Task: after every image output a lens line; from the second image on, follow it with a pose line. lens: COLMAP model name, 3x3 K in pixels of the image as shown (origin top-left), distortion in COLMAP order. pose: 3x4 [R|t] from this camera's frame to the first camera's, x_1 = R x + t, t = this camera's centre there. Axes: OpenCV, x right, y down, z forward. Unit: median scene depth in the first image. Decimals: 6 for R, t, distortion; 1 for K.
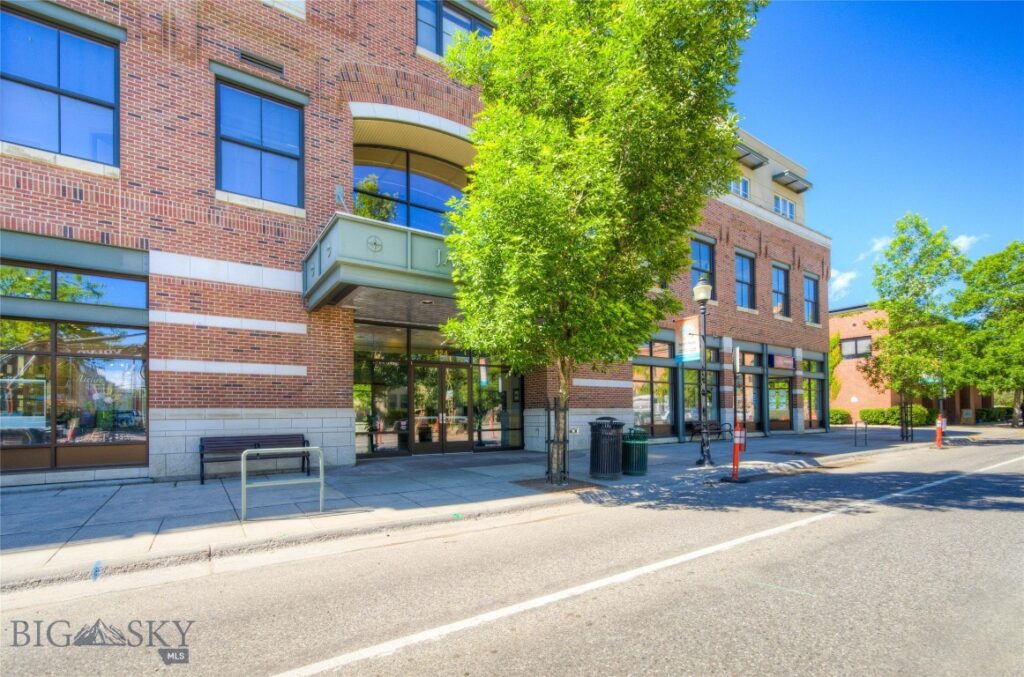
lens RADIAL K [[455.2, 0, 509.3], [0, 455.2, 402.0], [0, 0, 1]] dist [-0.001568, -0.000165]
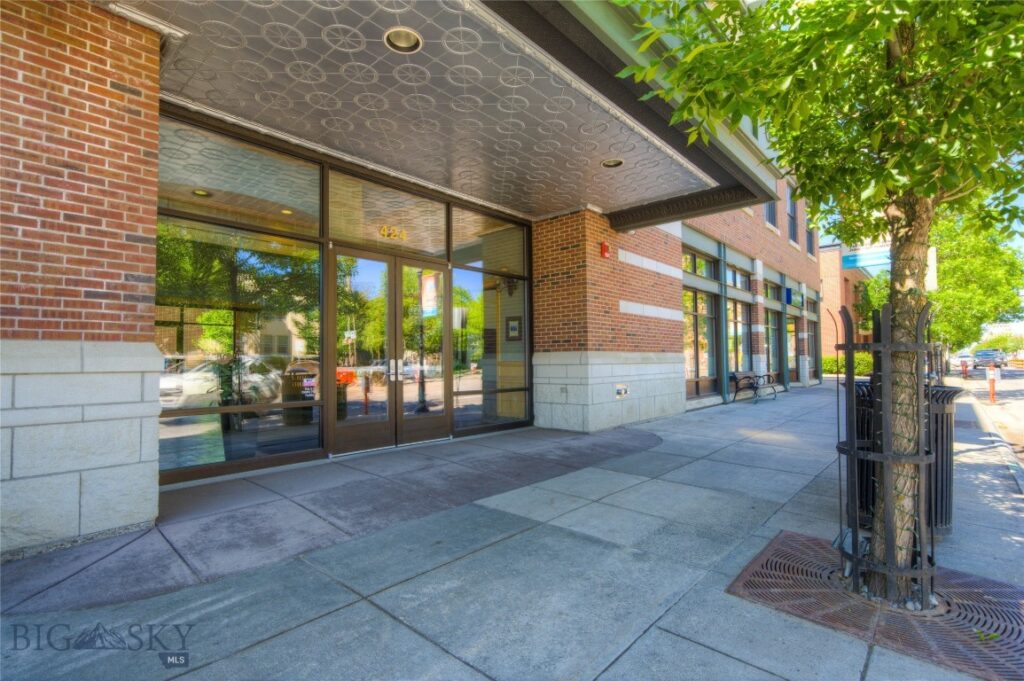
lens RADIAL K [[473.7, 0, 512.0], [0, 473.7, 340.5], [0, 0, 1]] dist [0.001837, 0.000309]
pose [[0.974328, 0.008865, 0.224960, -0.122714], [-0.003926, 0.999742, -0.022392, 0.013505], [-0.225101, 0.020934, 0.974111, 0.437140]]
